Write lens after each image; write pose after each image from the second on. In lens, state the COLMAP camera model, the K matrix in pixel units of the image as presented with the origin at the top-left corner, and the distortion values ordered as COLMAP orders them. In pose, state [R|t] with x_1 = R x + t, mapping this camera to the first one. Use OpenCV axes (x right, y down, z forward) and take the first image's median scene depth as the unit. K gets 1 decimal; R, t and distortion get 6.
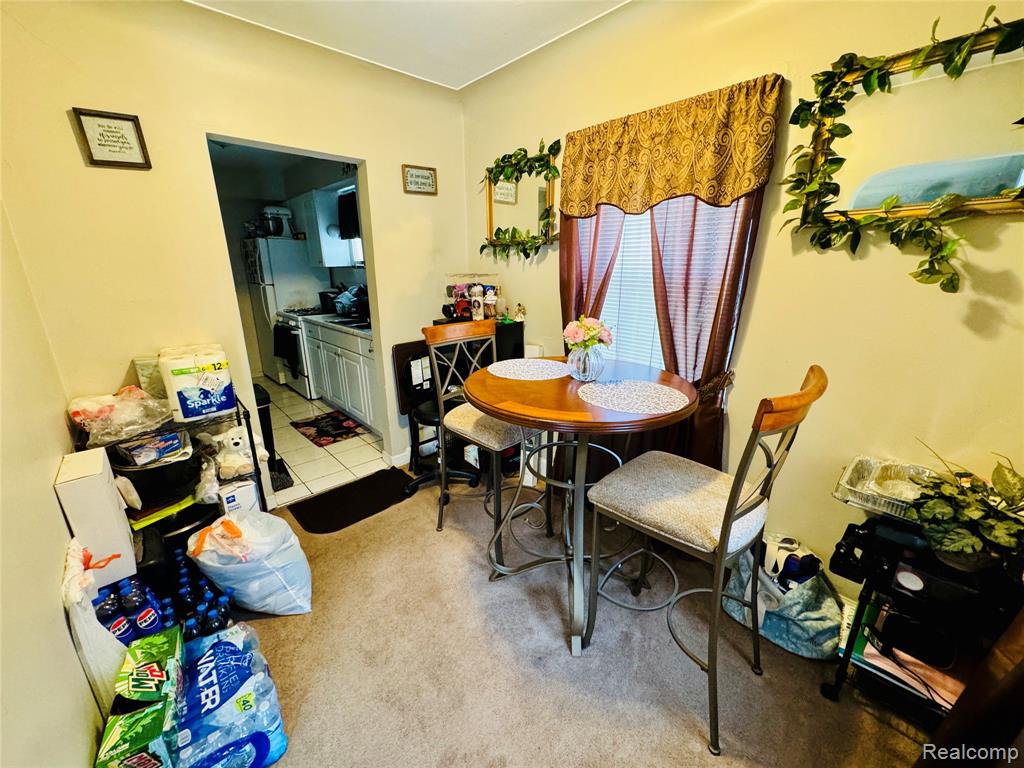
lens RADIAL K [[409.2, 0, 512.0], [0, 409.2, 384.0], [0, 0, 1]] dist [-0.008178, 0.000316]
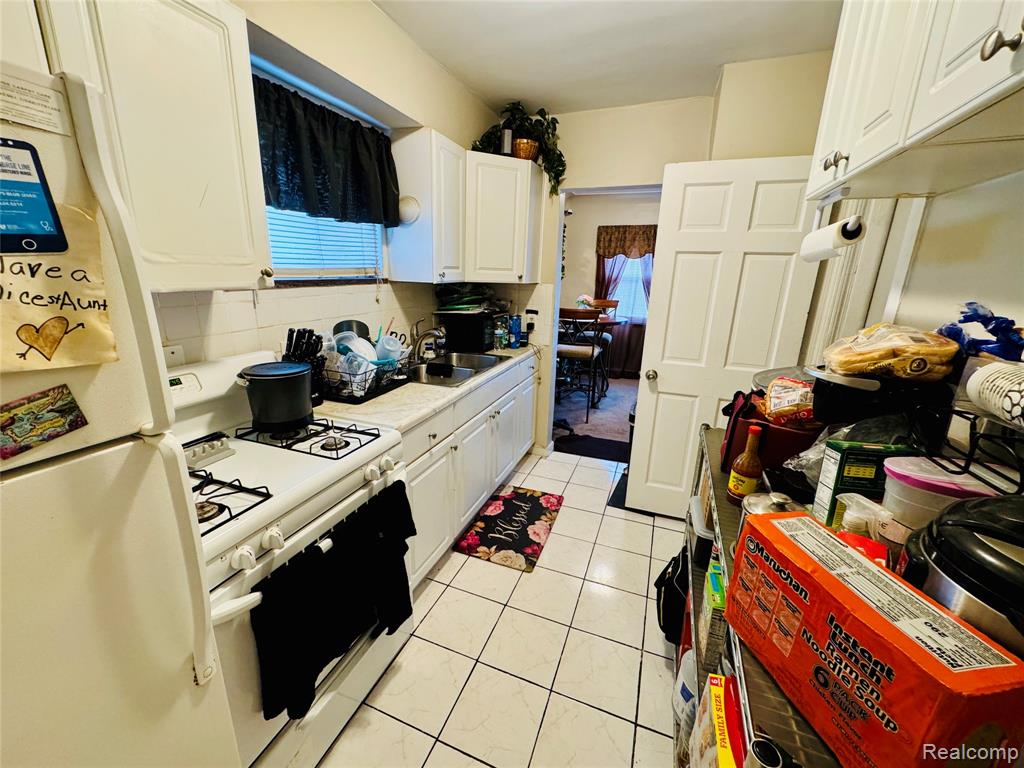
lens RADIAL K [[409.2, 0, 512.0], [0, 409.2, 384.0], [0, 0, 1]] dist [-0.008178, 0.000316]
pose [[-0.438848, -0.252510, 0.862352, -0.946483], [0.225865, 0.897891, 0.377859, -0.343982], [-0.869711, 0.360598, -0.337004, 1.121024]]
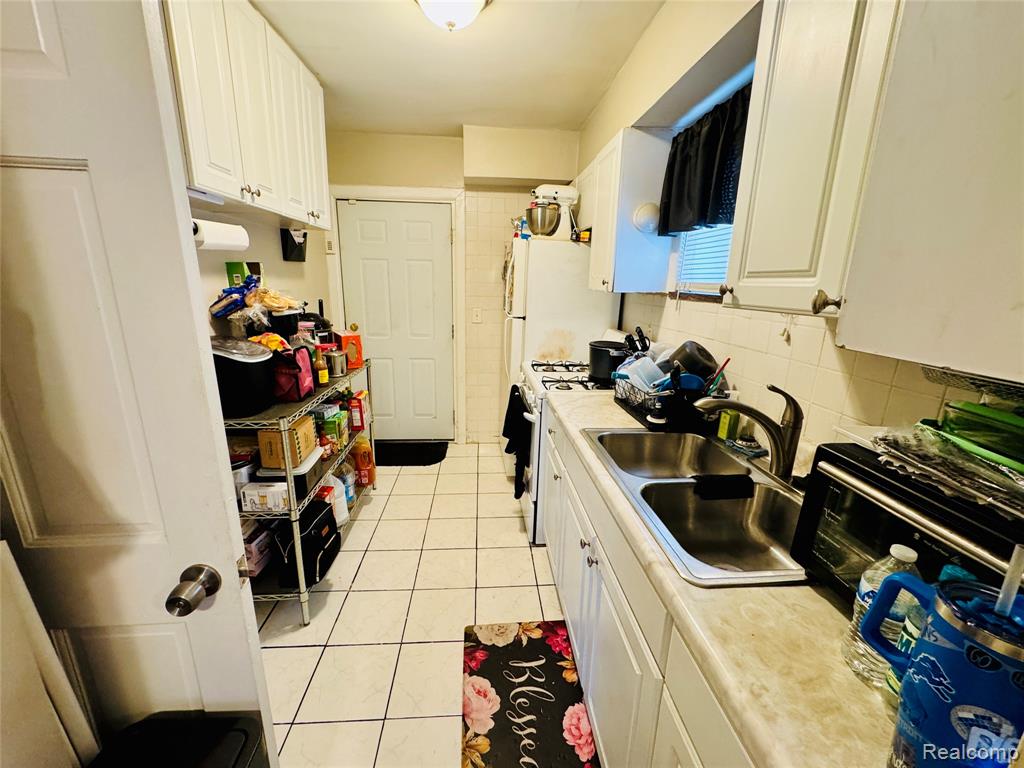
lens RADIAL K [[409.2, 0, 512.0], [0, 409.2, 384.0], [0, 0, 1]] dist [-0.008178, 0.000316]
pose [[0.778906, 0.174966, -0.602239, -0.278146], [-0.200205, 0.979419, 0.025612, -0.197122], [0.594326, 0.100622, 0.797905, 0.639692]]
